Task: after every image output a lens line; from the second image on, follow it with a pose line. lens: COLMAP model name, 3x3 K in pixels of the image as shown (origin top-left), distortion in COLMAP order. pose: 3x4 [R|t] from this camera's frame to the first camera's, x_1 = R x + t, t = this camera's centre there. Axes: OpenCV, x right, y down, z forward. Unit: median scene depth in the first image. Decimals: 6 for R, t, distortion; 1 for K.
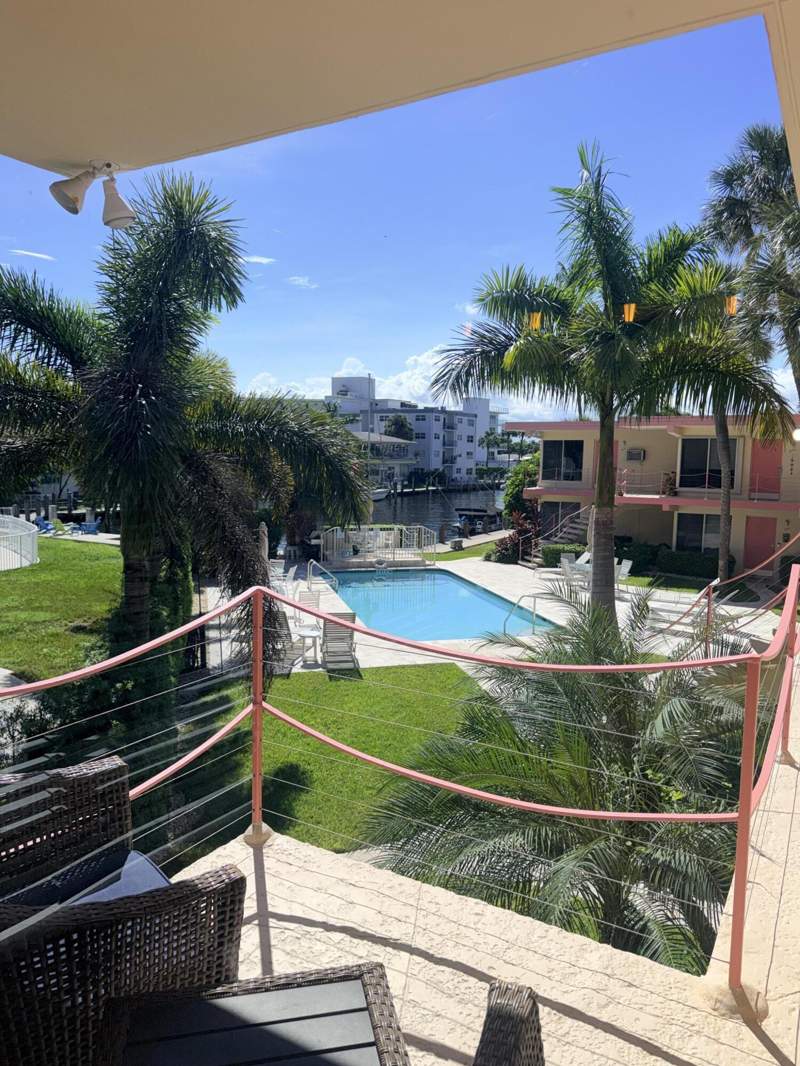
lens RADIAL K [[754.0, 0, 400.2], [0, 754.0, 535.1], [0, 0, 1]] dist [0.005176, 0.000542]
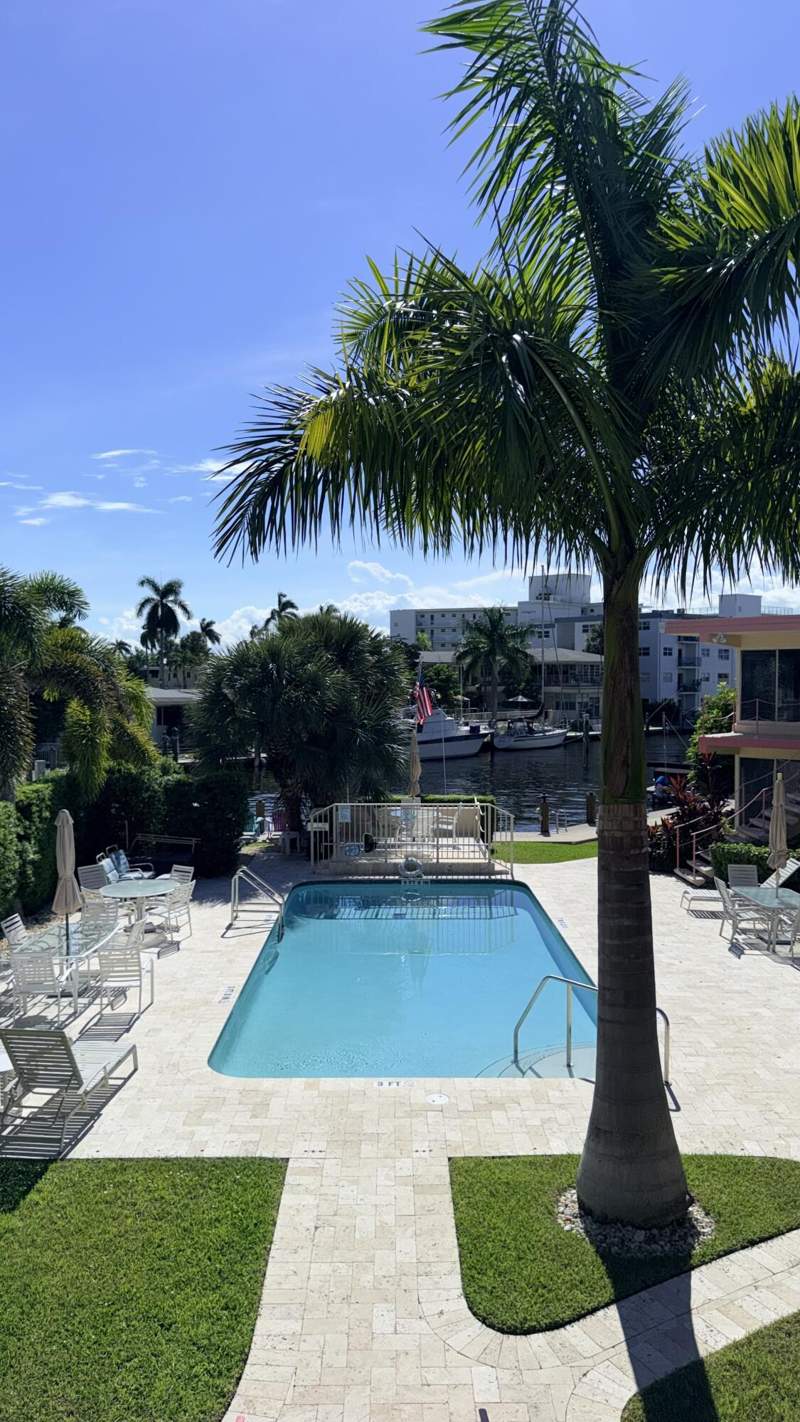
lens RADIAL K [[945.8, 0, 399.0], [0, 945.8, 706.1], [0, 0, 1]] dist [0.009669, -0.000042]
pose [[0.953673, -0.013519, -0.300541, 0.158477], [-0.010689, 0.996837, -0.078757, -0.024724], [0.300655, 0.078321, 0.950512, 0.245924]]
